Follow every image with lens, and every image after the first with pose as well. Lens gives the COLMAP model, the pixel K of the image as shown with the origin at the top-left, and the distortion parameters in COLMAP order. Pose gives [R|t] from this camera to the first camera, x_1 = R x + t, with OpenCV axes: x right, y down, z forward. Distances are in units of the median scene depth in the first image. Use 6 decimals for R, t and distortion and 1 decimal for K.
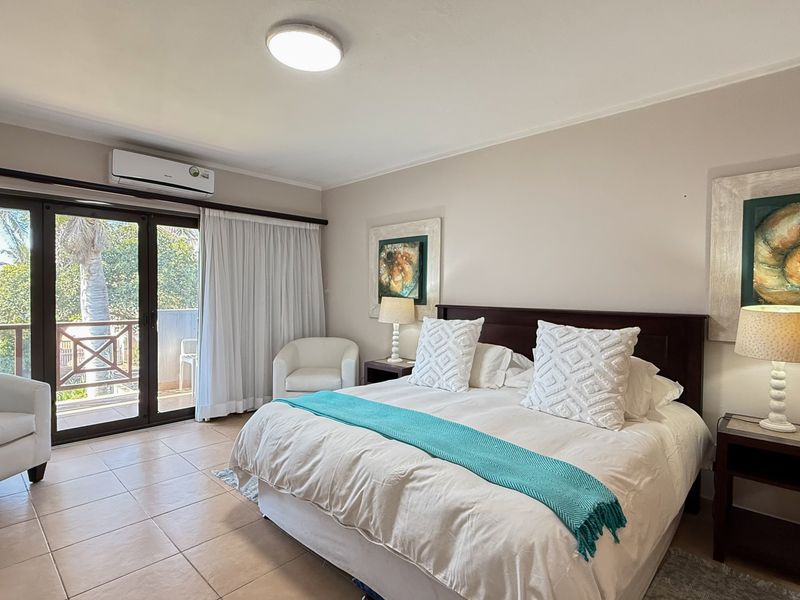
lens RADIAL K [[428.7, 0, 404.1], [0, 428.7, 300.2], [0, 0, 1]] dist [-0.002548, 0.000823]
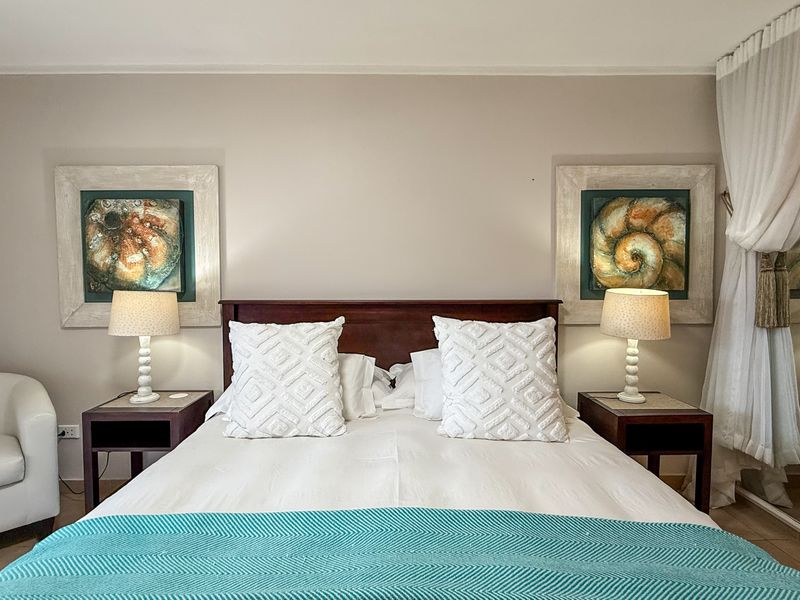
lens RADIAL K [[428.7, 0, 401.7], [0, 428.7, 300.0], [0, 0, 1]] dist [-0.002548, 0.000823]
pose [[0.719123, -0.044466, 0.693459, -0.174458], [0.023761, 0.998940, 0.039413, -0.009036], [-0.694476, -0.011866, 0.719418, 0.343701]]
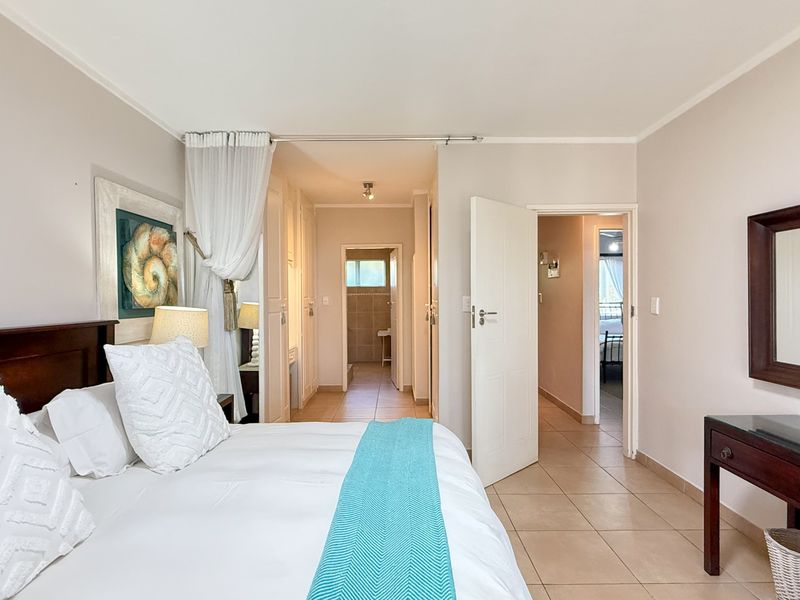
lens RADIAL K [[428.7, 0, 399.9], [0, 428.7, 296.6], [0, 0, 1]] dist [-0.002548, 0.000823]
pose [[-0.687944, -0.005901, 0.725739, -0.281643], [0.015430, 0.999622, 0.022754, -0.019563], [-0.725599, 0.026852, -0.687593, 0.774515]]
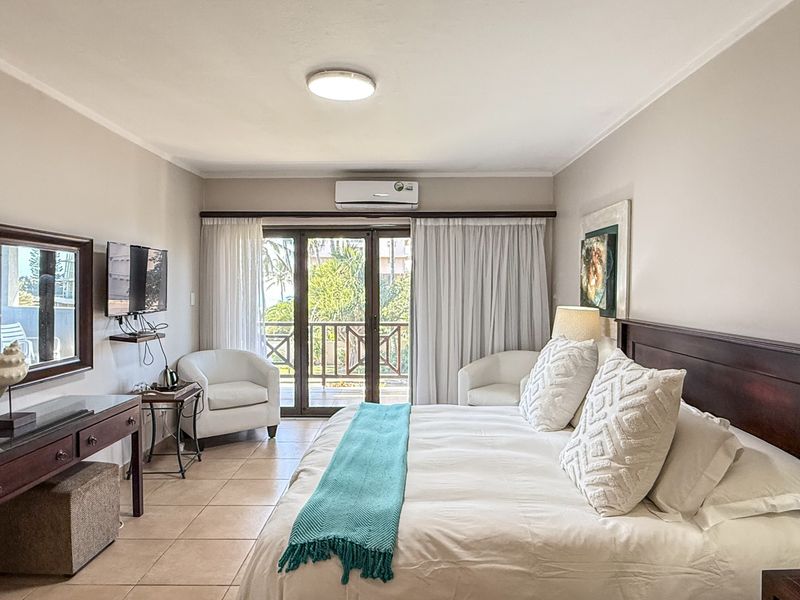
lens RADIAL K [[536.7, 0, 401.7], [0, 536.7, 296.8], [0, 0, 1]] dist [-0.005171, -0.000781]
pose [[0.678894, 0.002856, -0.734230, 0.500716], [-0.004967, 0.999987, -0.000702, -0.024347], [0.734219, 0.004124, 0.678900, 0.098227]]
